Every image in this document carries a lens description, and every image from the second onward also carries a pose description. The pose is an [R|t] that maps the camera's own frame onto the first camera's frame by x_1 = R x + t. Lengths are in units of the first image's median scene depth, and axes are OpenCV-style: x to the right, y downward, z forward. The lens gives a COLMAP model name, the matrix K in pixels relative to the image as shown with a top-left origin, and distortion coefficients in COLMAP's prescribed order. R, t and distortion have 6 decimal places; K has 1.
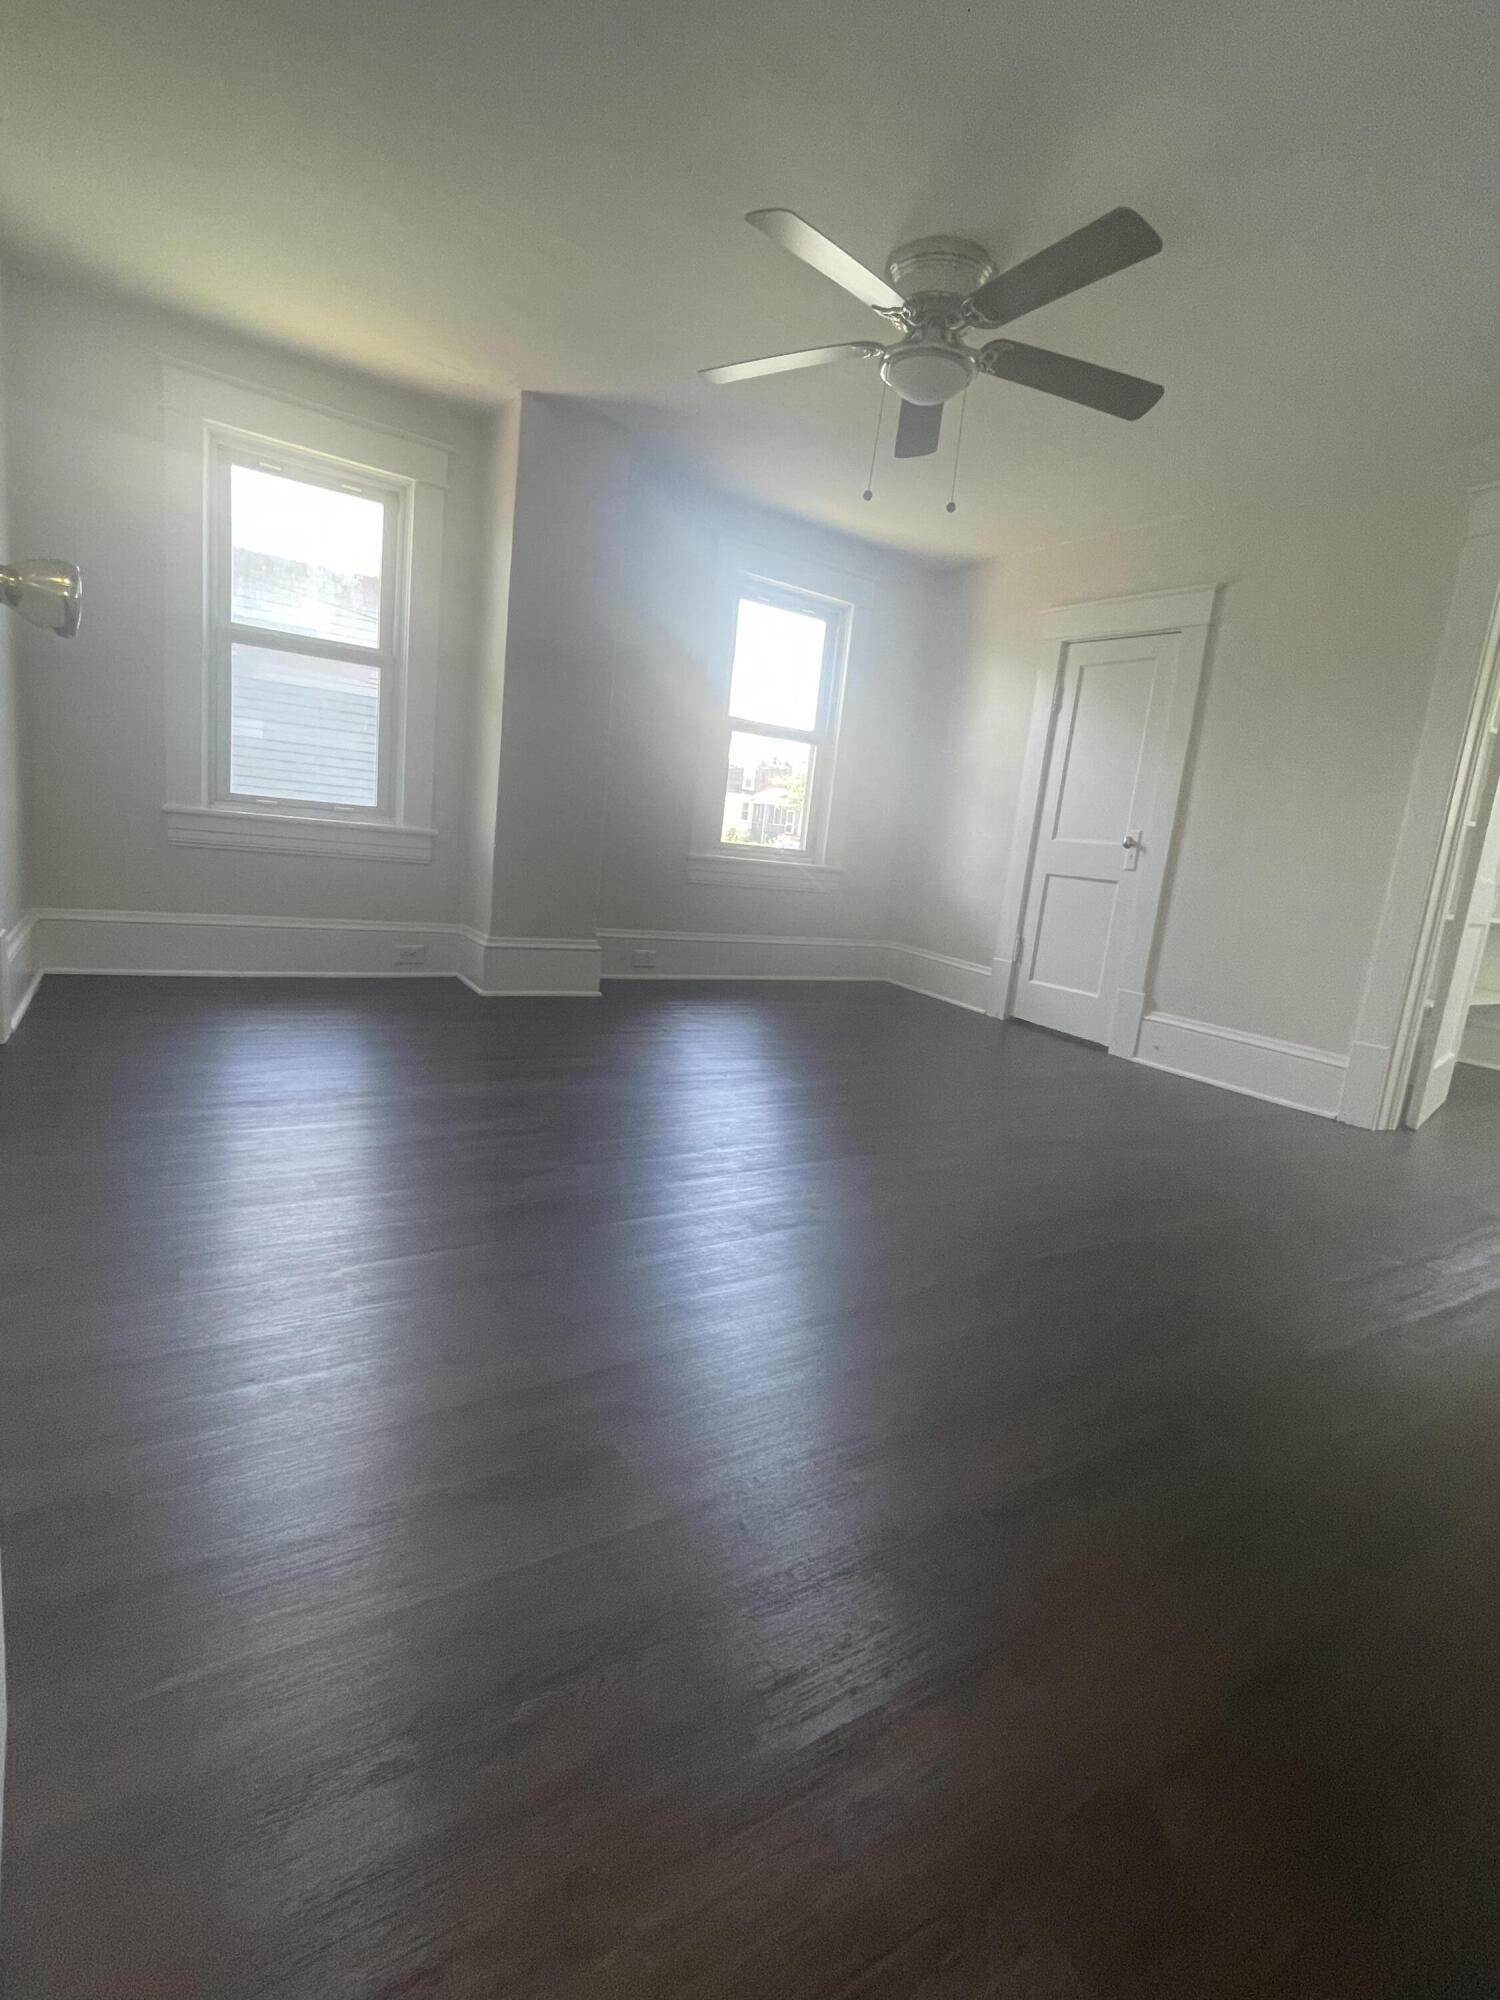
lens RADIAL K [[910.6, 0, 761.5], [0, 910.6, 994.7], [0, 0, 1]] dist [-0.003138, -0.000651]
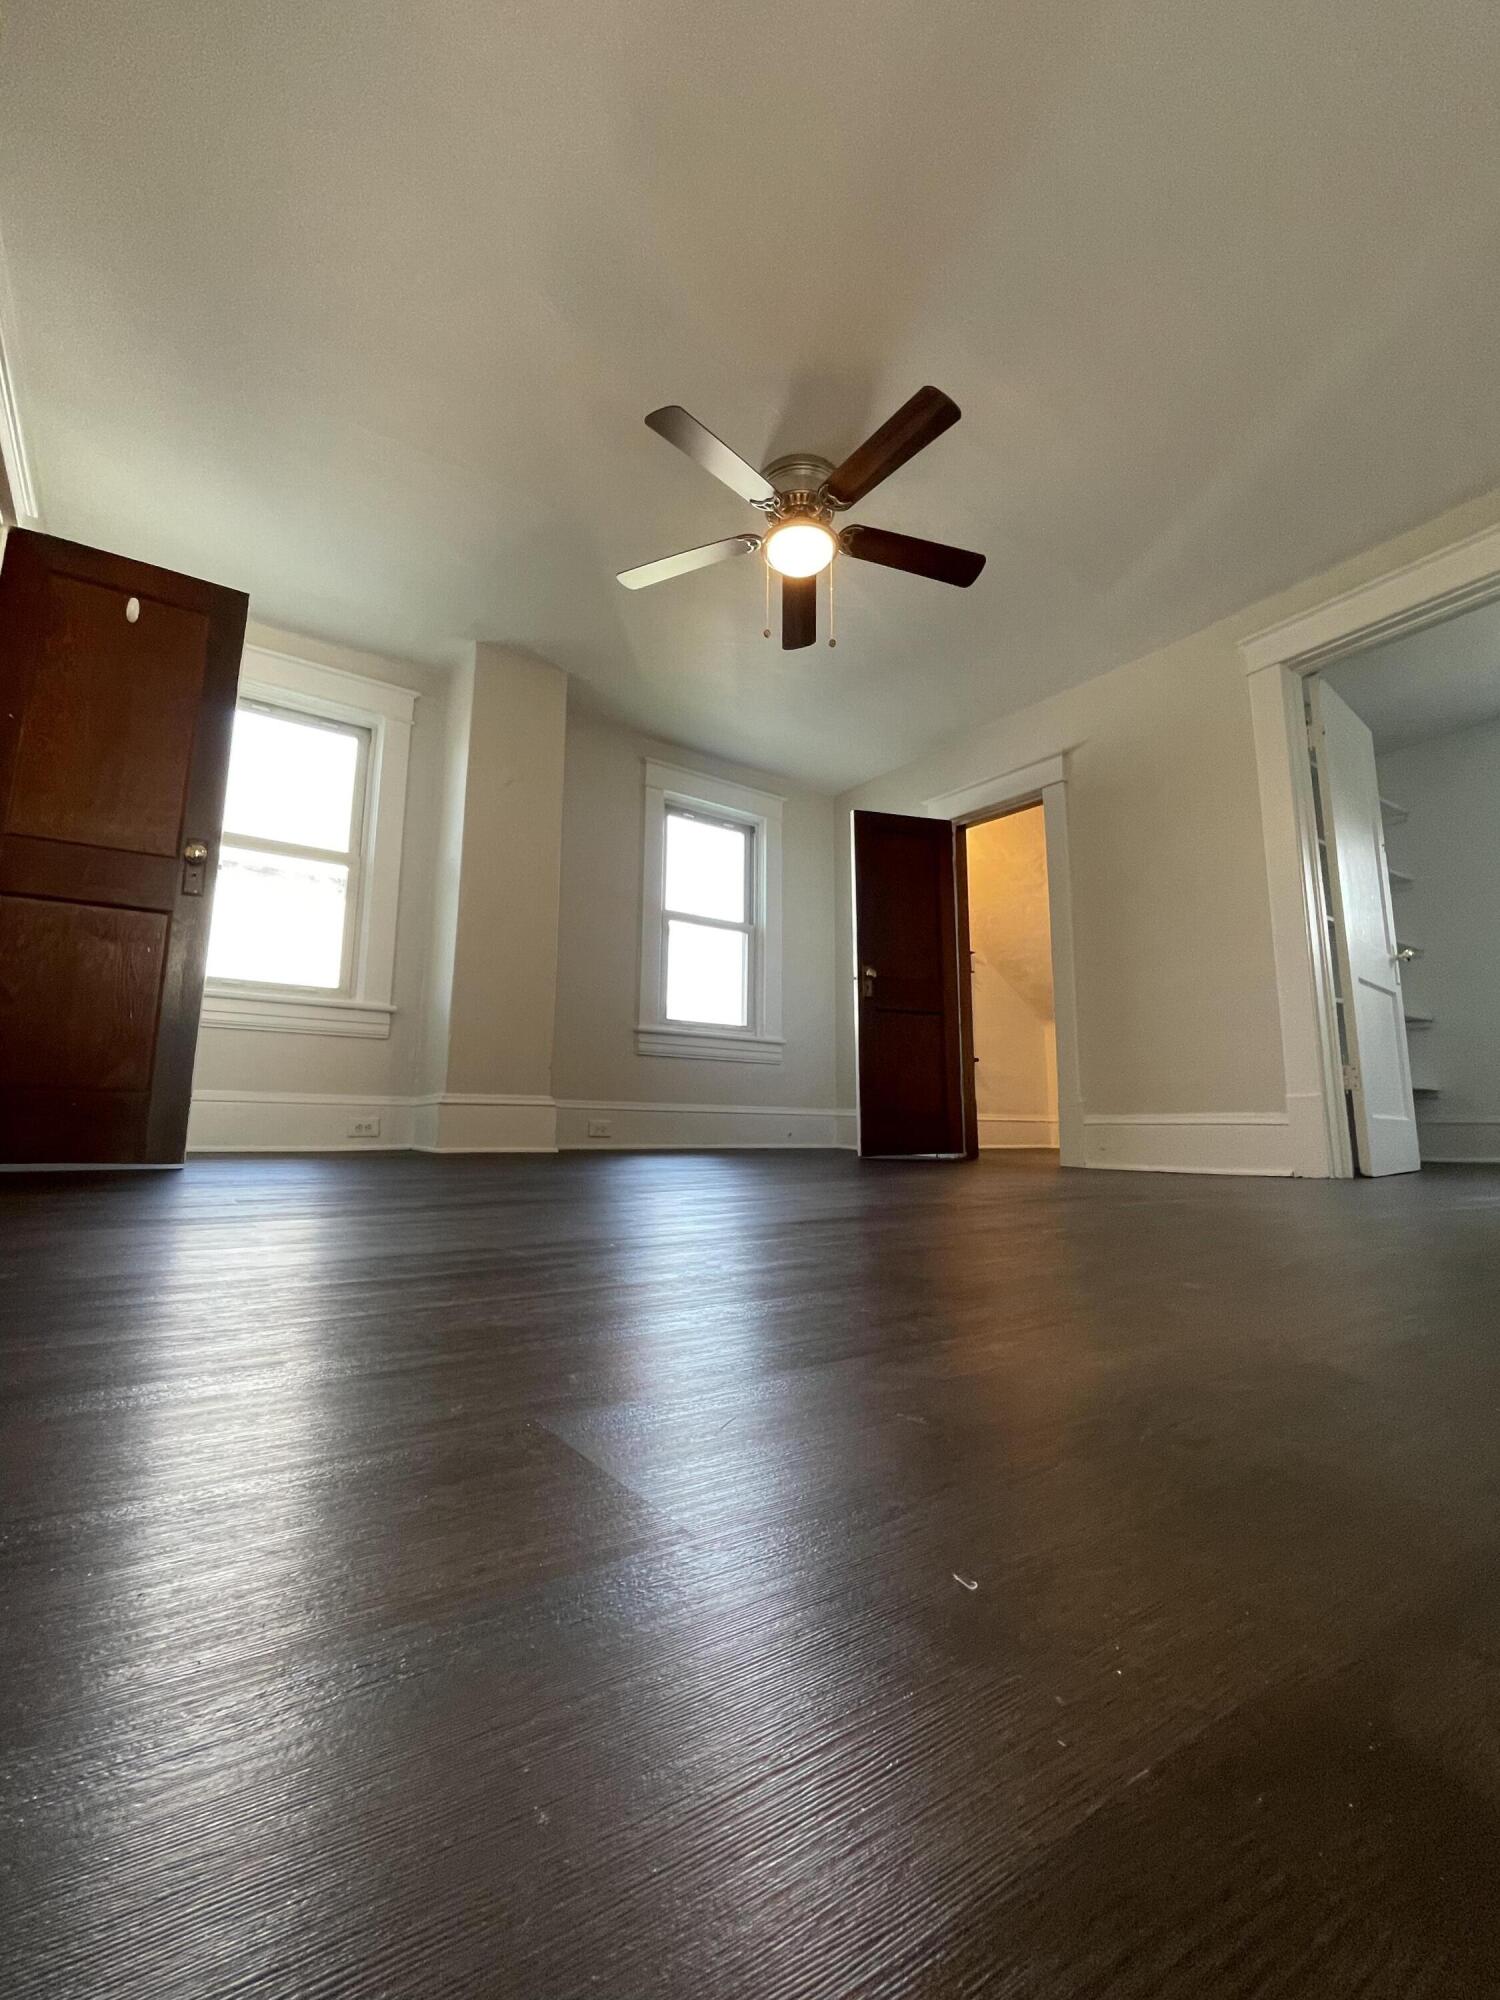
lens RADIAL K [[866.3, 0, 748.8], [0, 866.3, 993.5], [0, 0, 1]] dist [-0.011886, 0.000515]
pose [[0.993995, -0.090340, 0.061749, -0.011652], [0.105433, 0.941721, -0.319445, 0.173006], [-0.029292, 0.324037, 0.945591, 0.040527]]
